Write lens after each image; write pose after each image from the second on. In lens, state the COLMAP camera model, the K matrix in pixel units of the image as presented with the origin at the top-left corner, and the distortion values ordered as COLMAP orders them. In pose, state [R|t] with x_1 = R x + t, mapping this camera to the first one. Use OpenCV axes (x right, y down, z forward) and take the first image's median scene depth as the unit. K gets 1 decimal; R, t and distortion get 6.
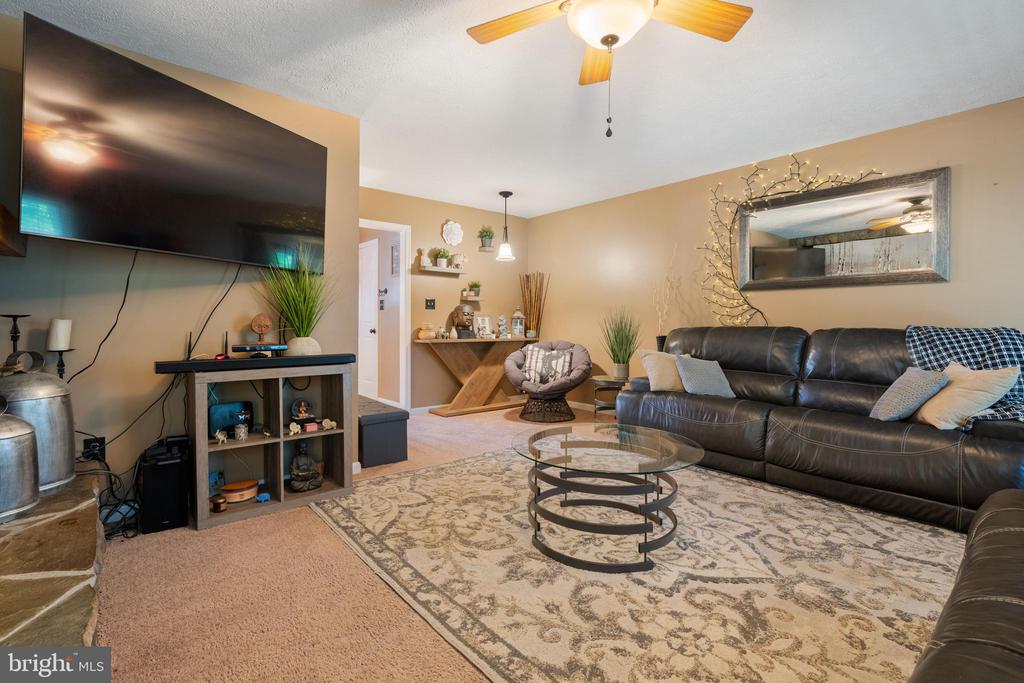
lens RADIAL K [[468.4, 0, 505.7], [0, 468.4, 325.0], [0, 0, 1]] dist [-0.008258, 0.001495]
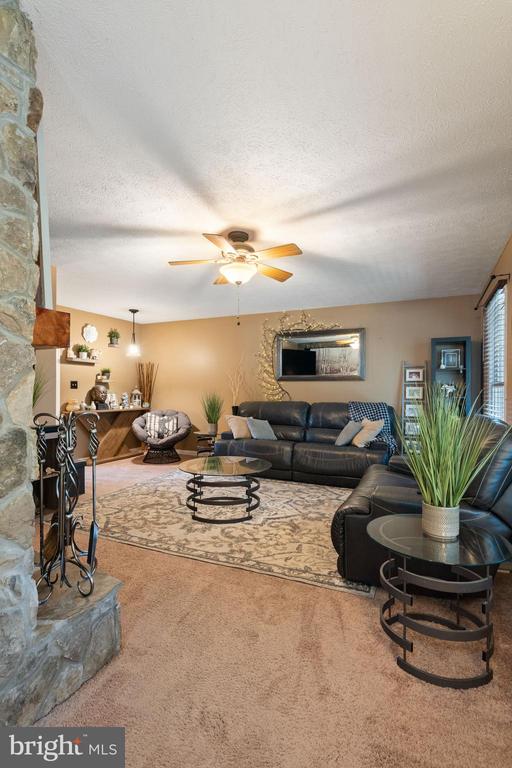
lens RADIAL K [[378.2, 0, 249.6], [0, 378.2, 390.6], [0, 0, 1]] dist [-0.006503, 0.002448]
pose [[0.909103, -0.002211, 0.416565, -0.277076], [0.002649, 0.999996, -0.000474, -0.047496], [-0.416562, 0.001534, 0.909106, -0.386475]]
